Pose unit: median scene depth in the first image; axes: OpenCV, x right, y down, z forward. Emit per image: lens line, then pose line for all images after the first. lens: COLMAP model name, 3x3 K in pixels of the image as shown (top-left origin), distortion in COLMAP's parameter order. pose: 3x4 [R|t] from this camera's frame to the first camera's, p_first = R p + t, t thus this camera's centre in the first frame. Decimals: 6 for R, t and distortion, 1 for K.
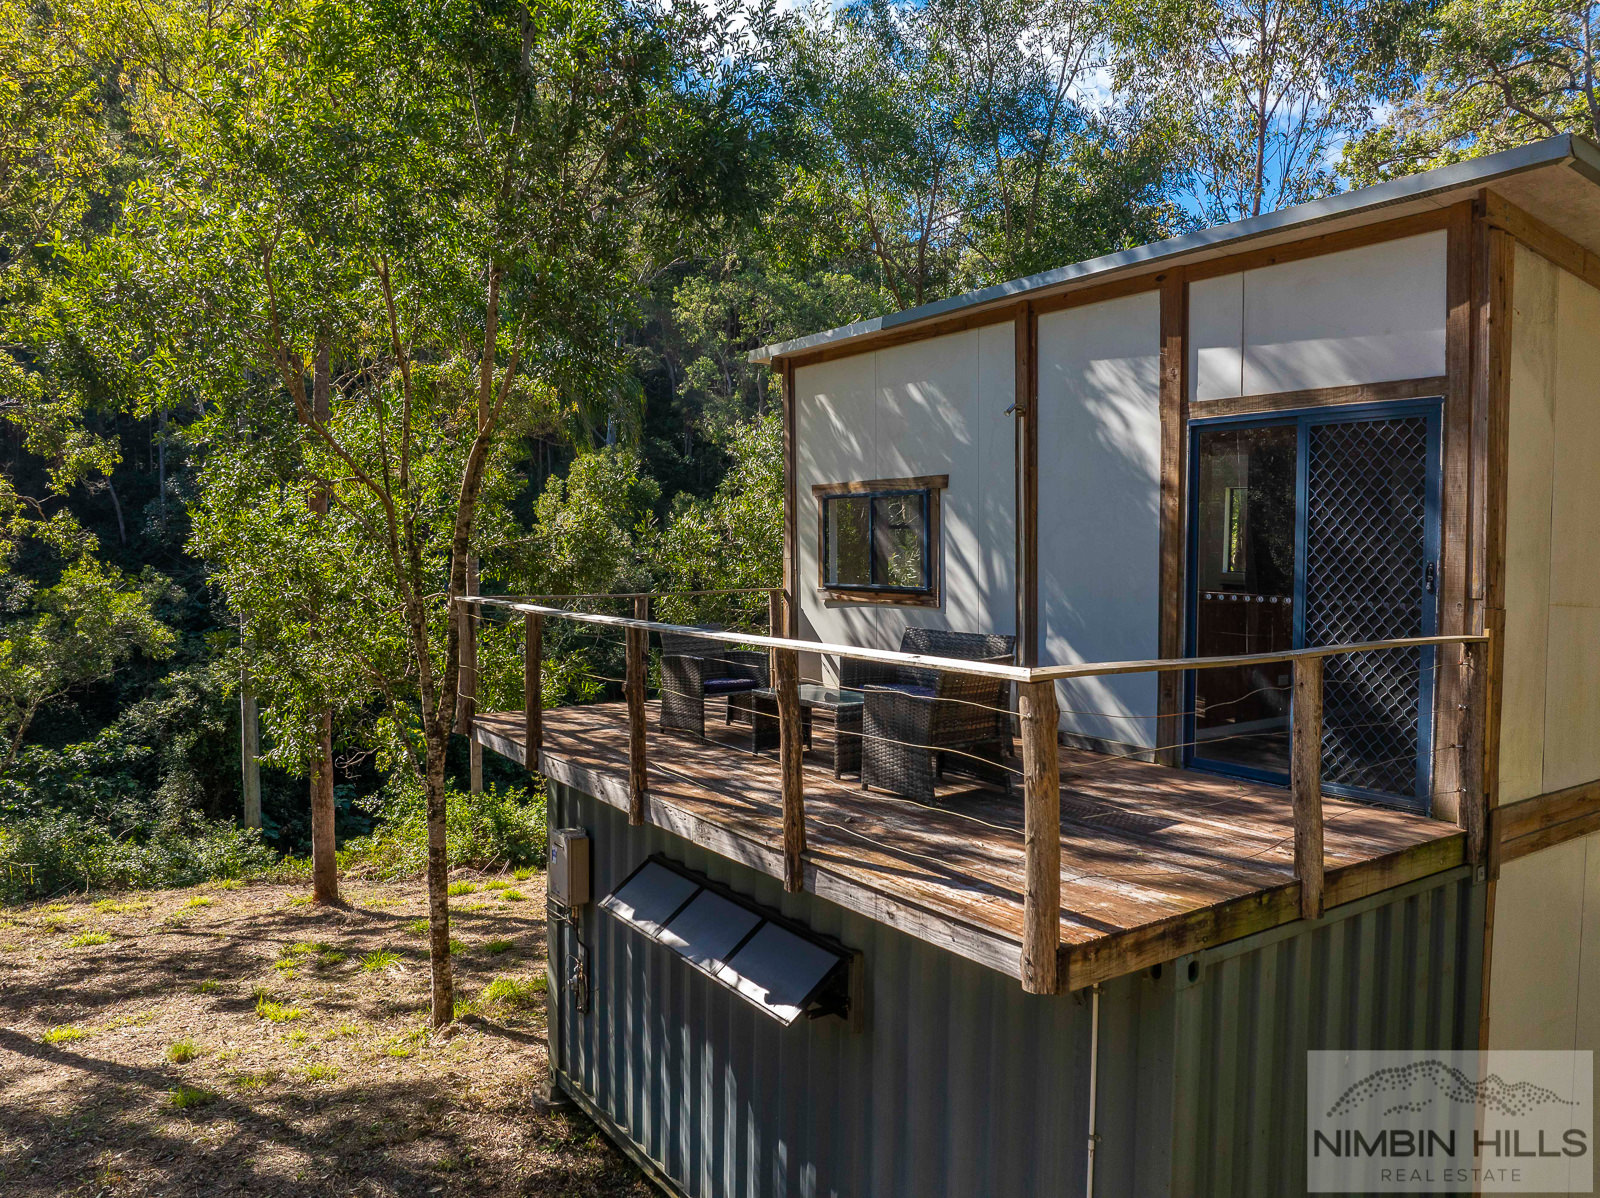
lens RADIAL K [[1122.6, 0, 800.9], [0, 1122.6, 592.0], [0, 0, 1]] dist [-0.016935, -0.023064]
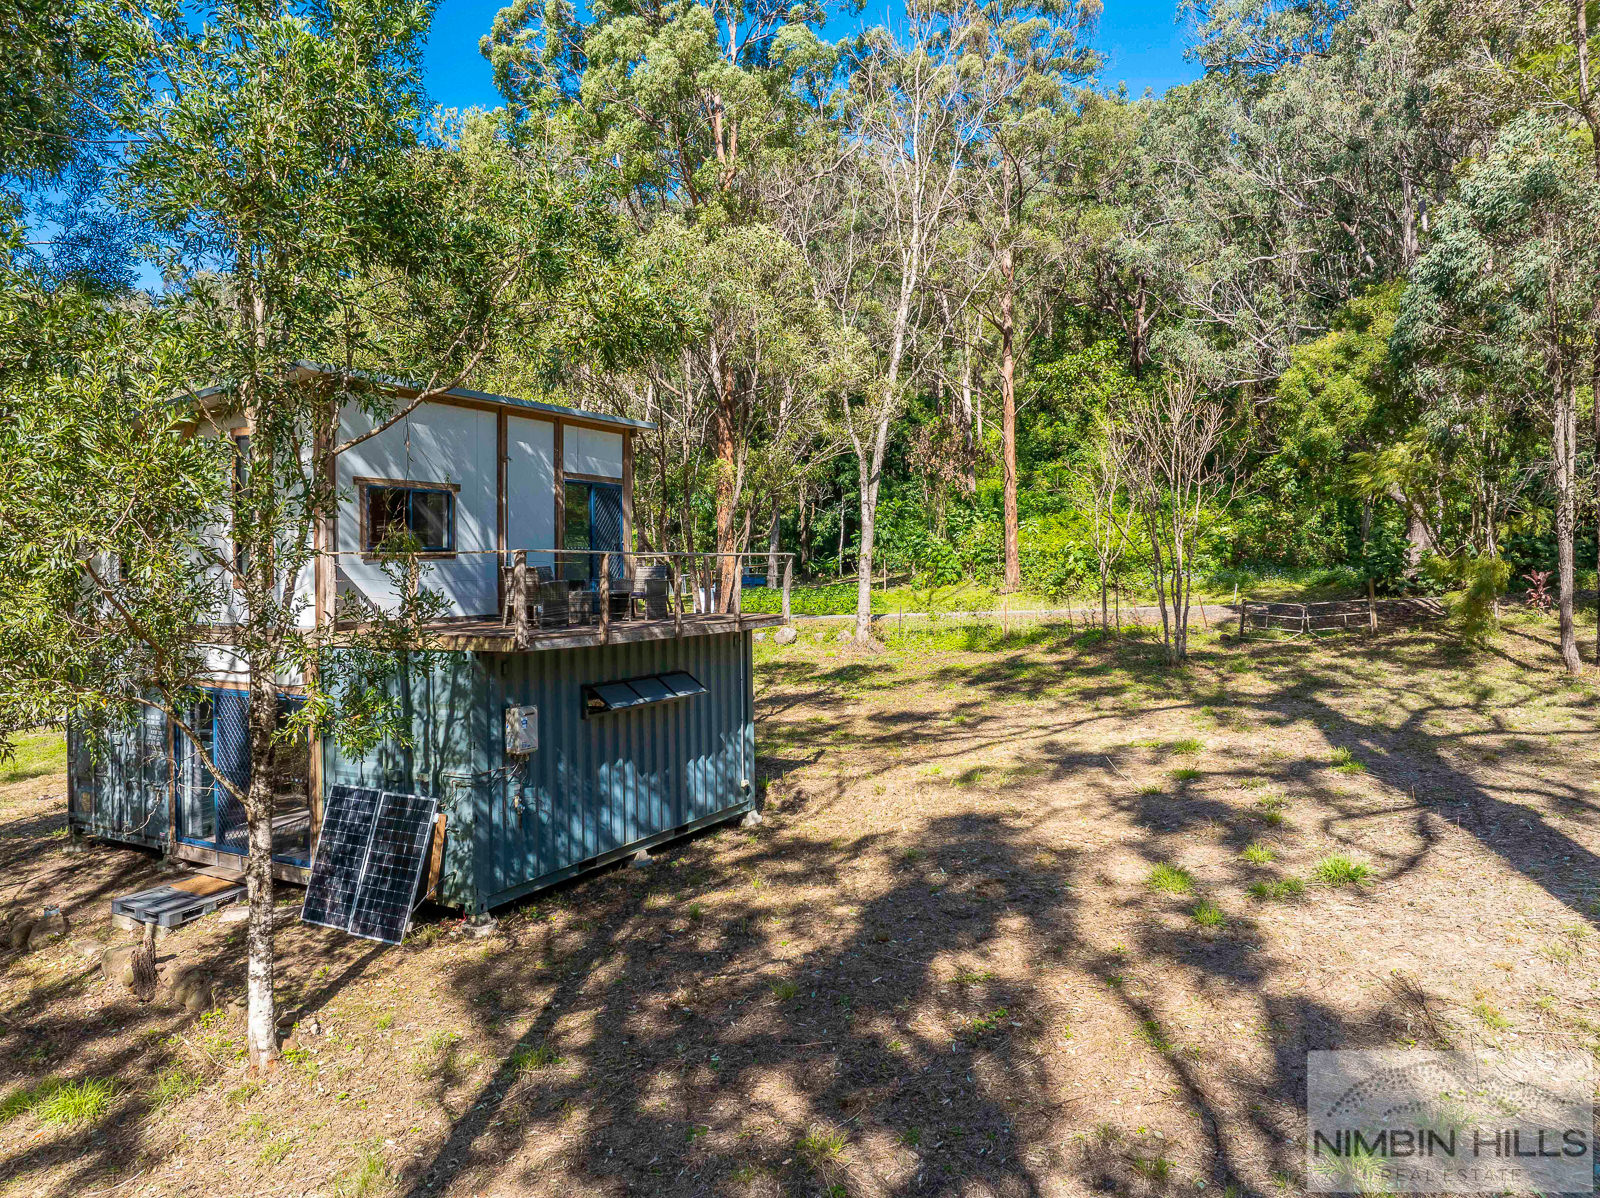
lens RADIAL K [[1122.6, 0, 800.9], [0, 1122.6, 592.0], [0, 0, 1]] dist [-0.016935, -0.023064]
pose [[-0.454942, -0.025119, 0.890167, -1.794643], [0.033116, 0.998433, 0.045099, 0.003479], [-0.889905, 0.049996, -0.453398, 1.408453]]
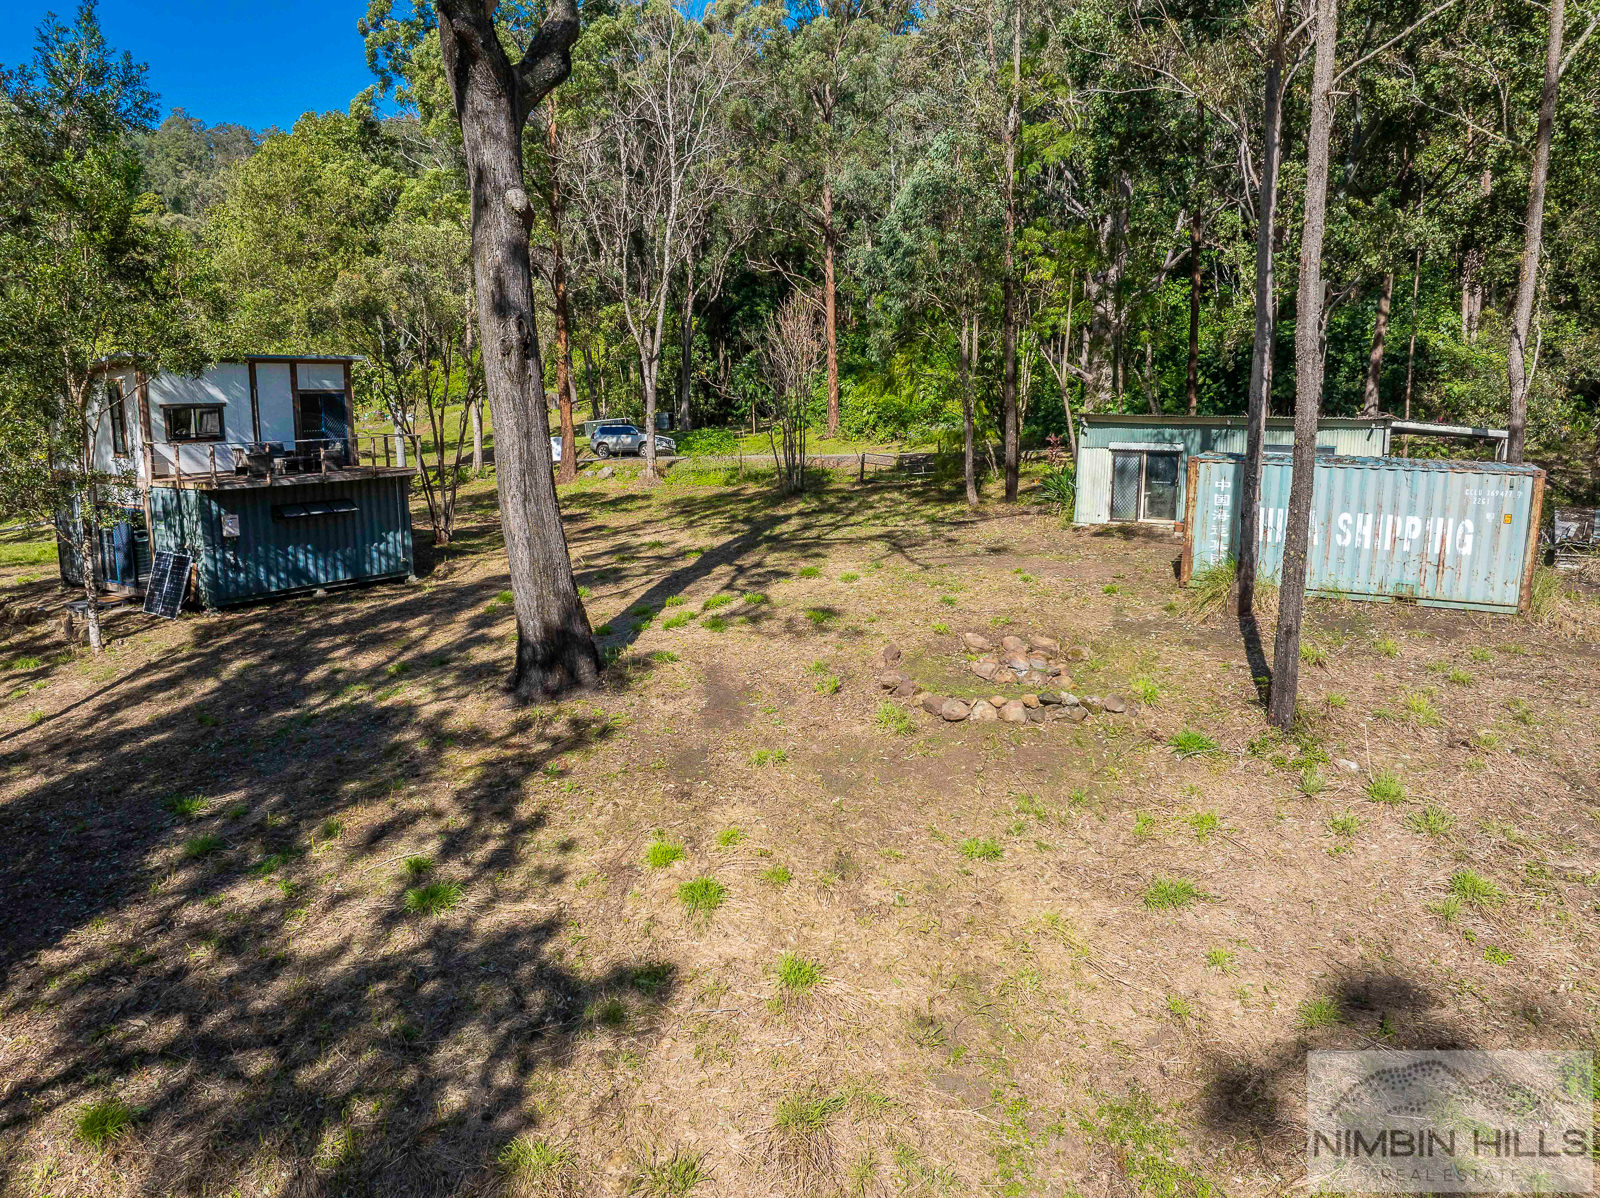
lens RADIAL K [[1096.4, 0, 800.0], [0, 1096.4, 599.0], [0, 0, 1]] dist [-0.050094, 0.005085]
pose [[-0.380791, -0.172782, 0.908375, -3.893121], [0.036774, 0.978779, 0.201590, -0.125600], [-0.923930, 0.110168, -0.366356, 0.687865]]
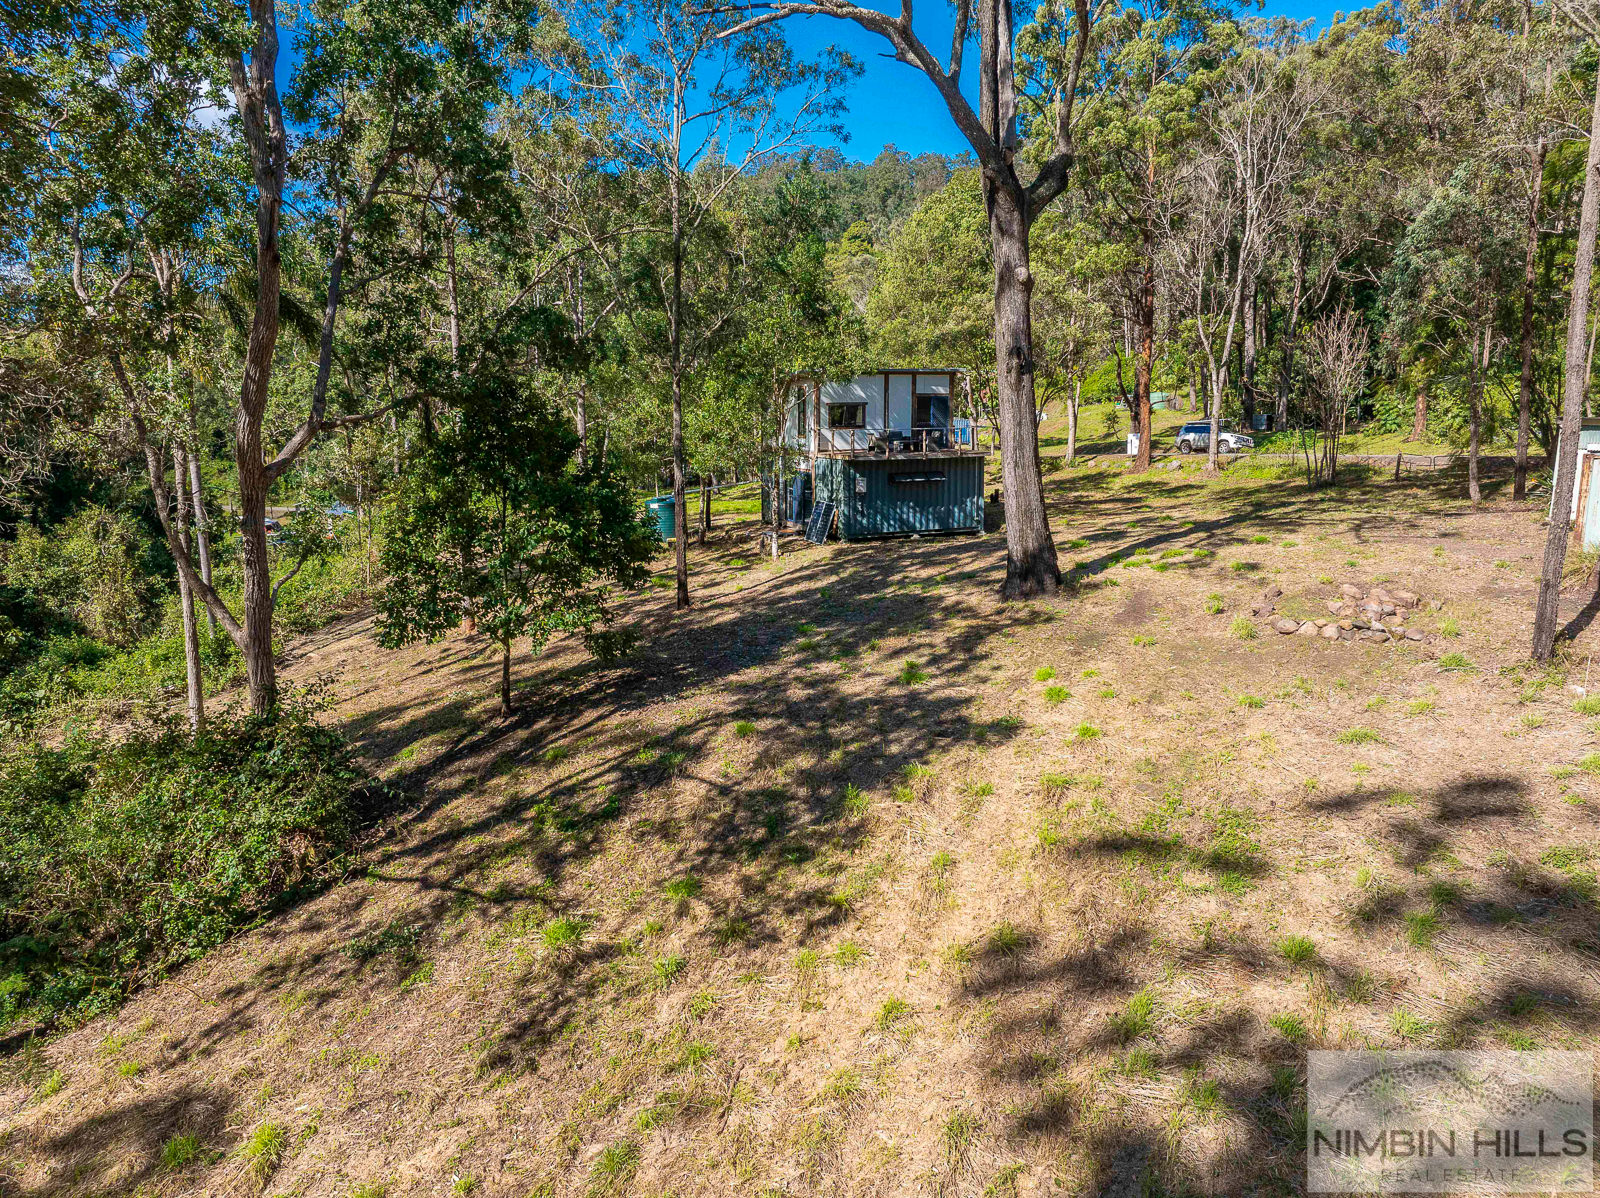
lens RADIAL K [[1096.4, 0, 800.0], [0, 1096.4, 599.0], [0, 0, 1]] dist [-0.050094, 0.005085]
pose [[0.186835, -0.181886, 0.965407, -5.128493], [0.047504, 0.983234, 0.176051, -0.121779], [-0.981242, 0.012968, 0.192343, 0.384615]]
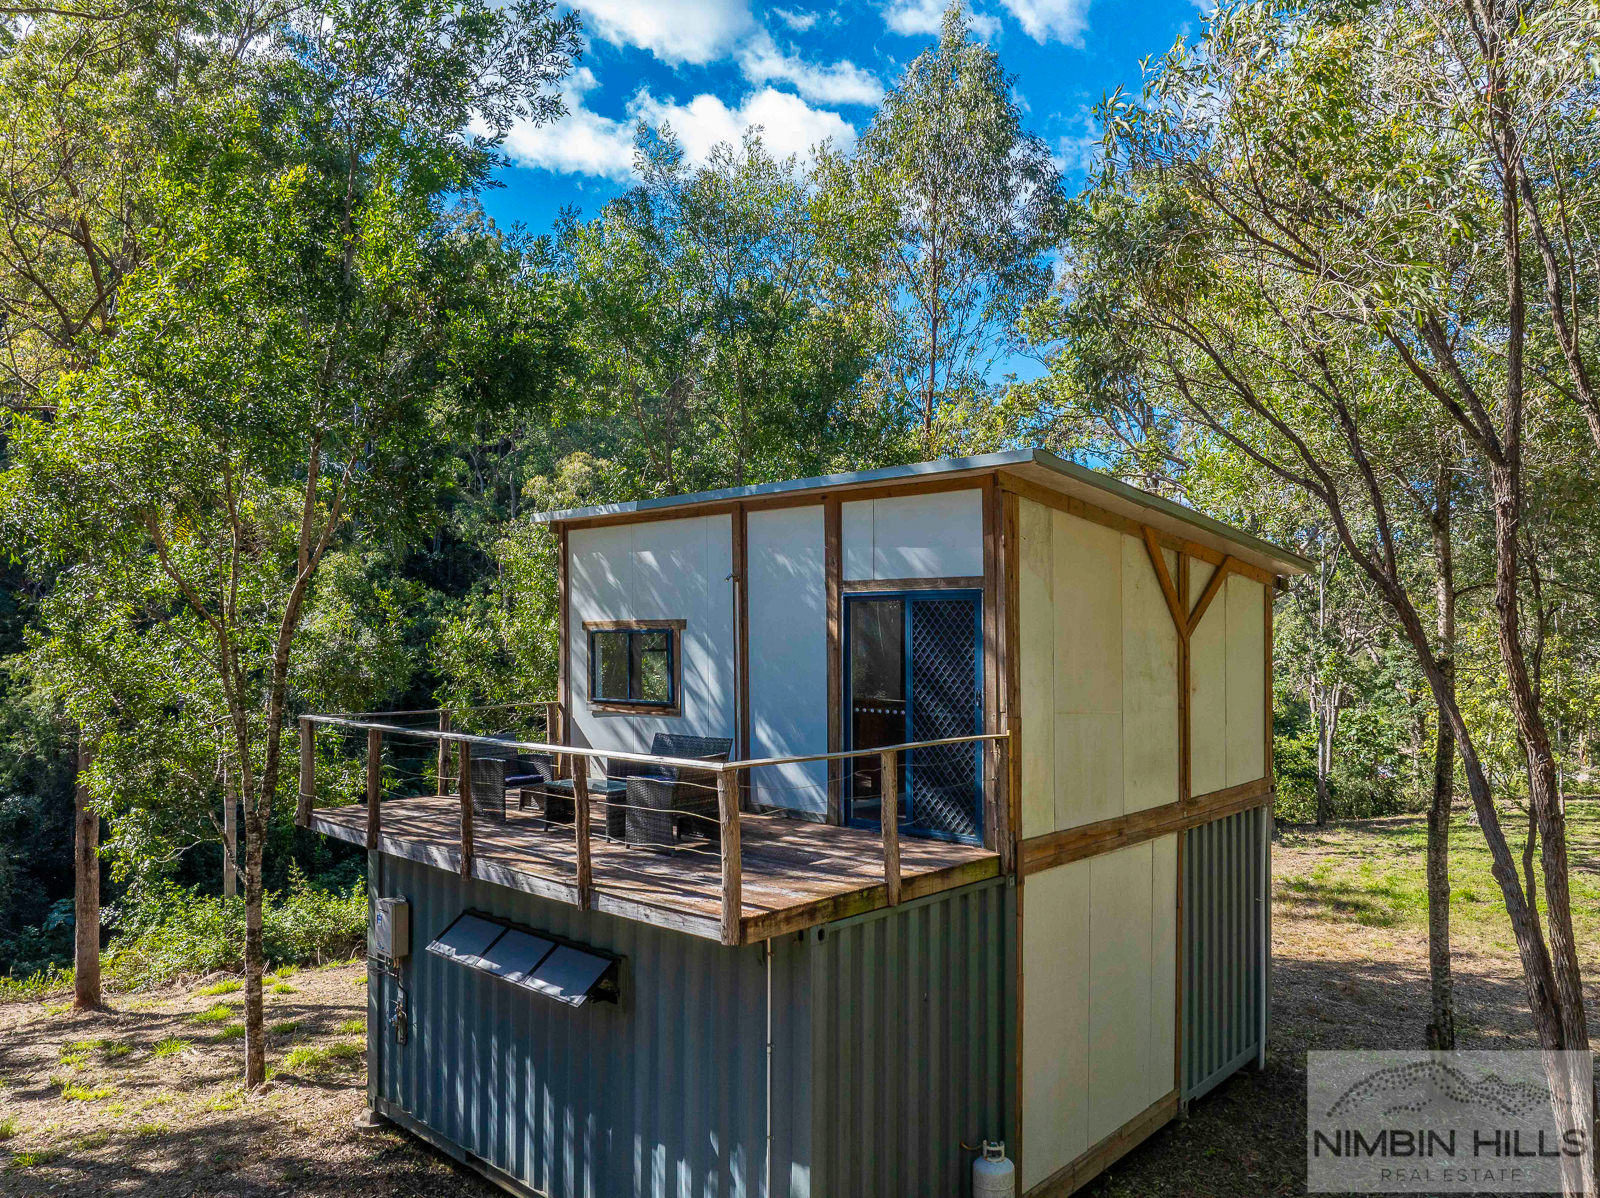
lens RADIAL K [[1122.6, 0, 800.9], [0, 1122.6, 592.0], [0, 0, 1]] dist [-0.016935, -0.023064]
pose [[0.975508, 0.002577, 0.219947, -0.034782], [0.014858, 0.996876, -0.077578, -0.031267], [-0.219460, 0.078946, 0.972422, -0.384238]]
